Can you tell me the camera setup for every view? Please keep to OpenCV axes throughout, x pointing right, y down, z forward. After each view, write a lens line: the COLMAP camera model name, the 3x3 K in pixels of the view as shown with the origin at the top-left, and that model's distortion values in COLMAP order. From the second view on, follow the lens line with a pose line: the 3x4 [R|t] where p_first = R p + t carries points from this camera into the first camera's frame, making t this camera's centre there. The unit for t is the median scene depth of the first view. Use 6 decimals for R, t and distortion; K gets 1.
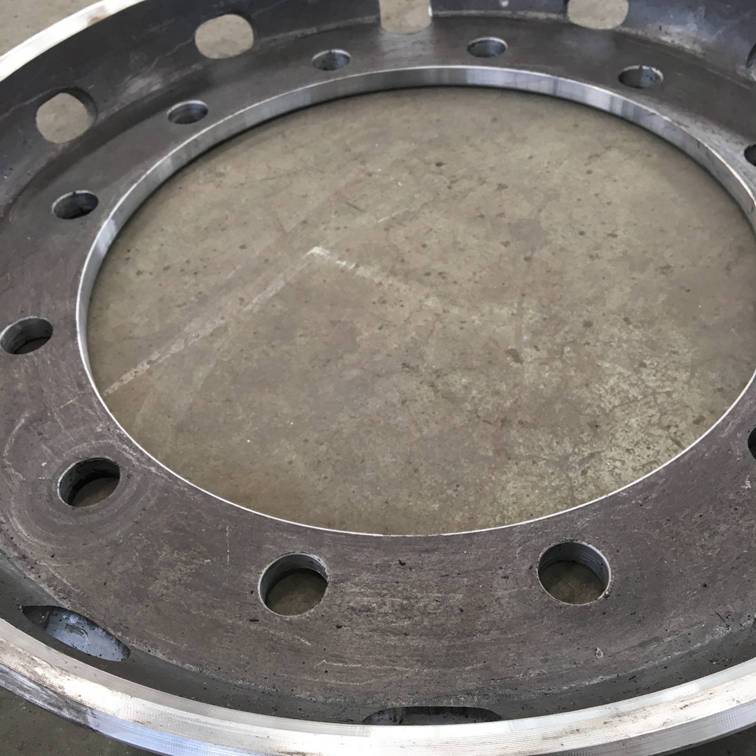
lens RADIAL K [[853.0, 0, 380.5], [0, 853.0, 381.0], [0, 0, 1]] dist [0.103774, -0.174821]
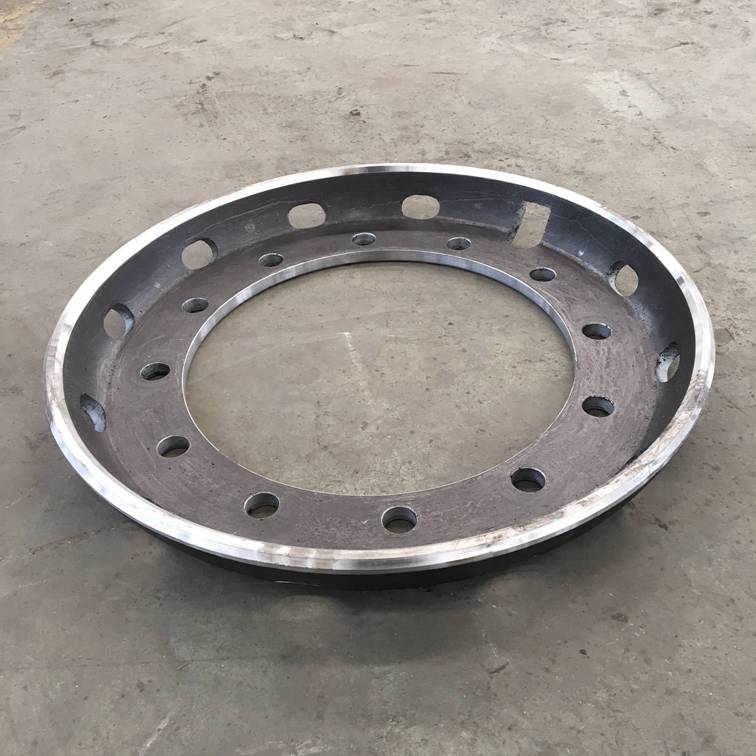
lens RADIAL K [[853.0, 0, 380.5], [0, 853.0, 381.0], [0, 0, 1]] dist [0.103774, -0.174821]
pose [[0.759912, 0.447689, -0.471284, 0.892948], [-0.494775, 0.868592, 0.027317, -0.159966], [0.421583, 0.212421, 0.881558, -0.513747]]
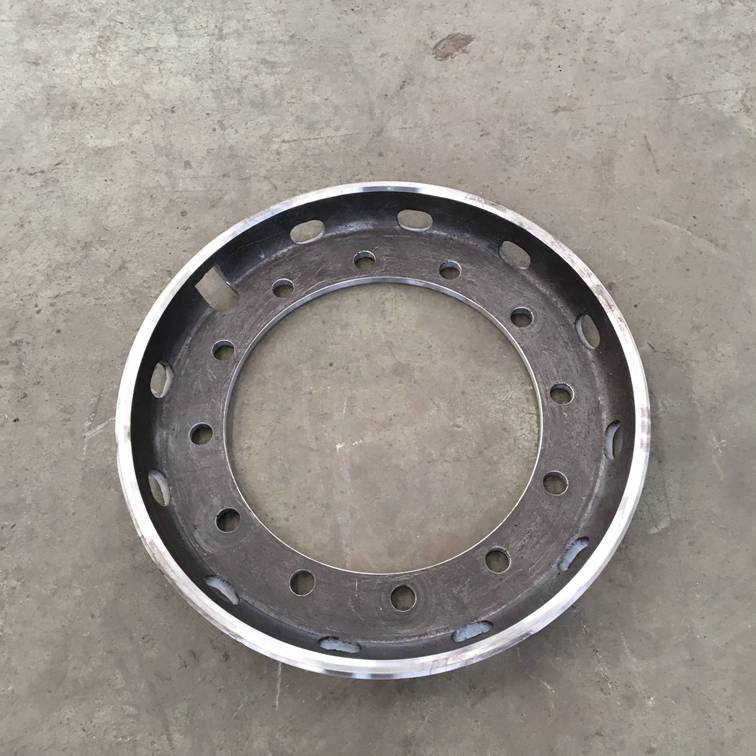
lens RADIAL K [[853.0, 0, 380.5], [0, 853.0, 381.0], [0, 0, 1]] dist [0.103774, -0.174821]
pose [[0.627621, -0.680794, 0.377639, -0.706264], [0.567242, 0.732130, 0.377124, -1.024477], [-0.533225, -0.022479, 0.845675, -0.786152]]
